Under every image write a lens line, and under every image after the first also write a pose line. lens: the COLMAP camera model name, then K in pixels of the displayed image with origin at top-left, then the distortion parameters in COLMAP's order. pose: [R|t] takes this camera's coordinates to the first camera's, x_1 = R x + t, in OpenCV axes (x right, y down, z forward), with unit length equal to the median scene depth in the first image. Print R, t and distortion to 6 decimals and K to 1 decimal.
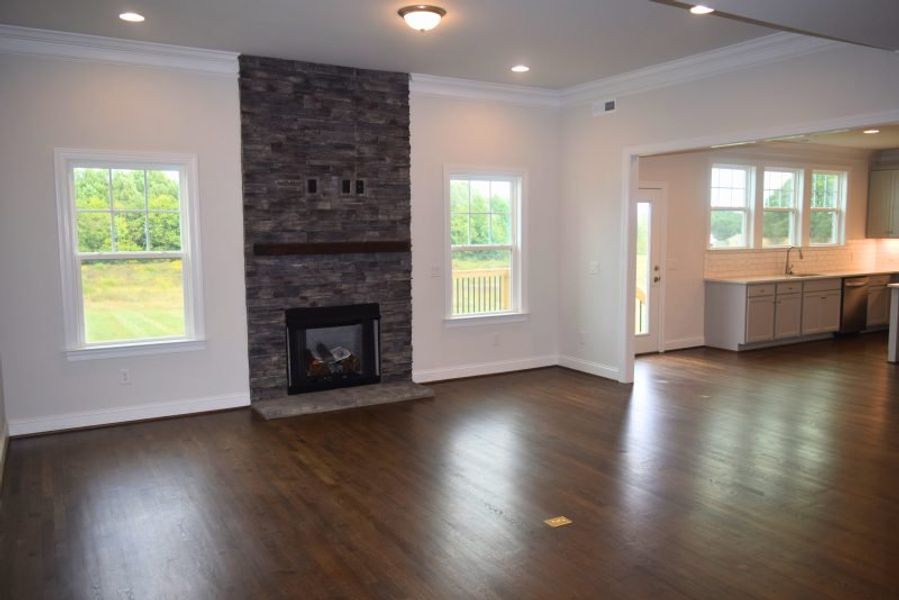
lens RADIAL K [[711.0, 0, 449.5], [0, 711.0, 300.0], [0, 0, 1]] dist [-0.007310, 0.001052]
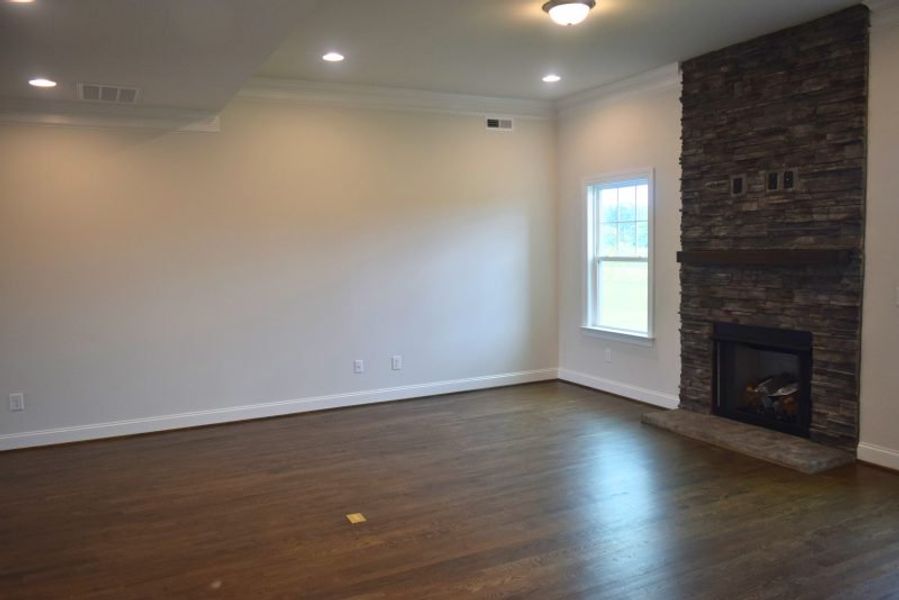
lens RADIAL K [[711.0, 0, 449.5], [0, 711.0, 300.0], [0, 0, 1]] dist [-0.007310, 0.001052]
pose [[-0.067865, 0.087427, -0.993857, 0.695332], [-0.077912, 0.992647, 0.092641, -0.072176], [0.994648, 0.083720, -0.060554, 0.698694]]
